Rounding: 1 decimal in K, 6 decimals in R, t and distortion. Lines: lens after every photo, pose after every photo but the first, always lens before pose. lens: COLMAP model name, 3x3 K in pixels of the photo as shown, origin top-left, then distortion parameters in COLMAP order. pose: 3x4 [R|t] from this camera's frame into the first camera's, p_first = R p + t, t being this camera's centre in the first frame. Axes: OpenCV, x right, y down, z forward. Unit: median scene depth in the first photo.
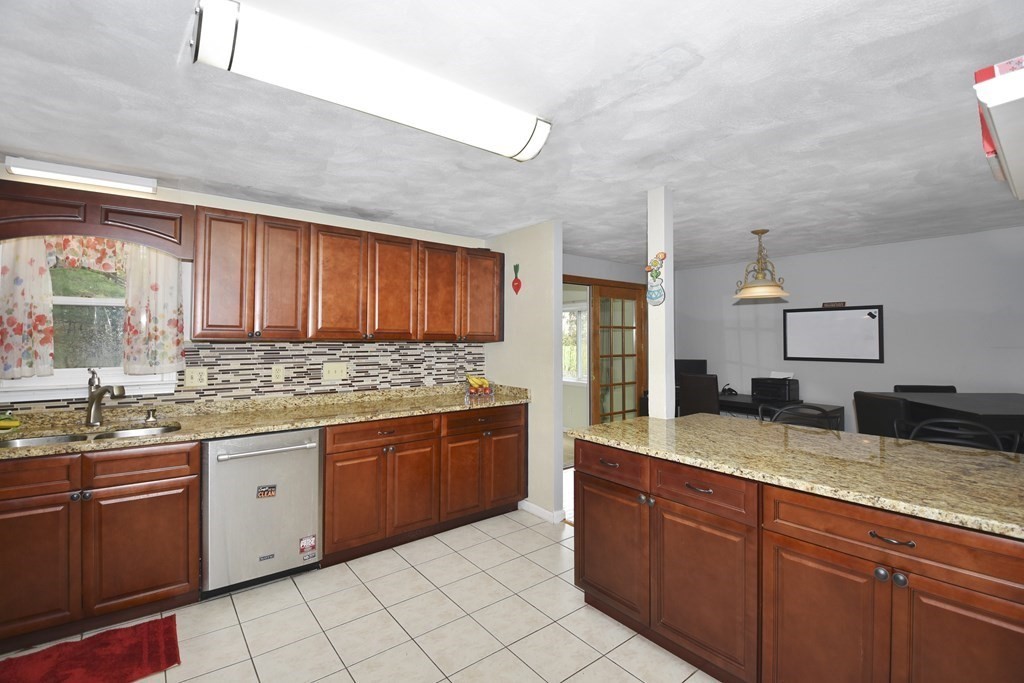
lens RADIAL K [[457.4, 0, 512.0], [0, 457.4, 341.5], [0, 0, 1]] dist [0.009502, -0.021737]
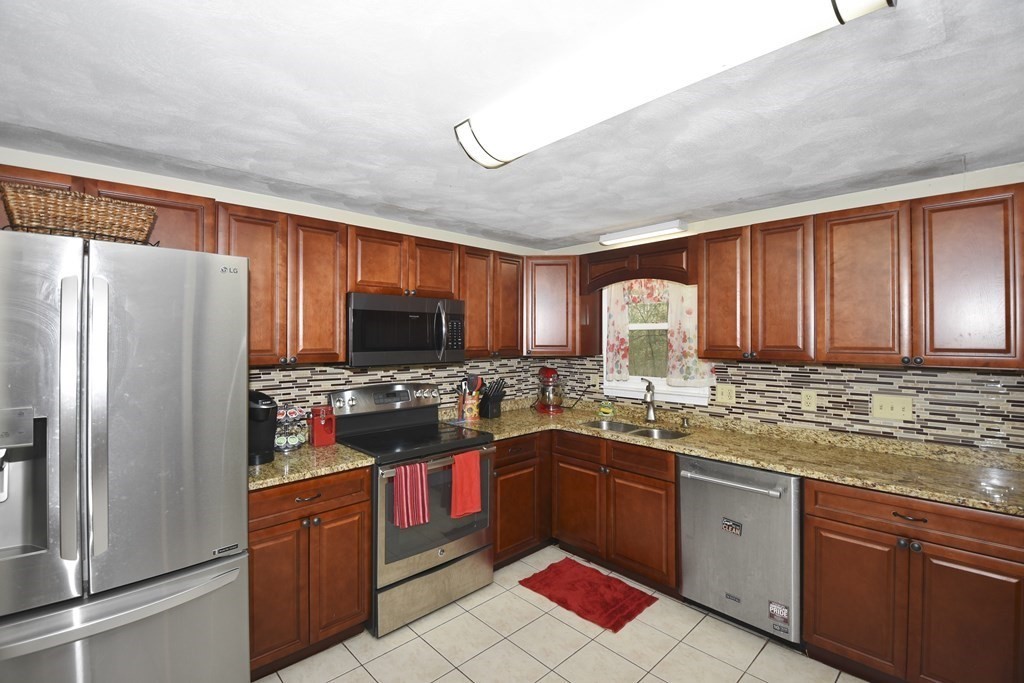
lens RADIAL K [[457.4, 0, 512.0], [0, 457.4, 341.5], [0, 0, 1]] dist [0.009502, -0.021737]
pose [[0.090972, 0.002895, -0.995849, 0.293169], [-0.007195, 0.999972, 0.002250, -0.038516], [0.995827, 0.006960, 0.090991, 0.403837]]
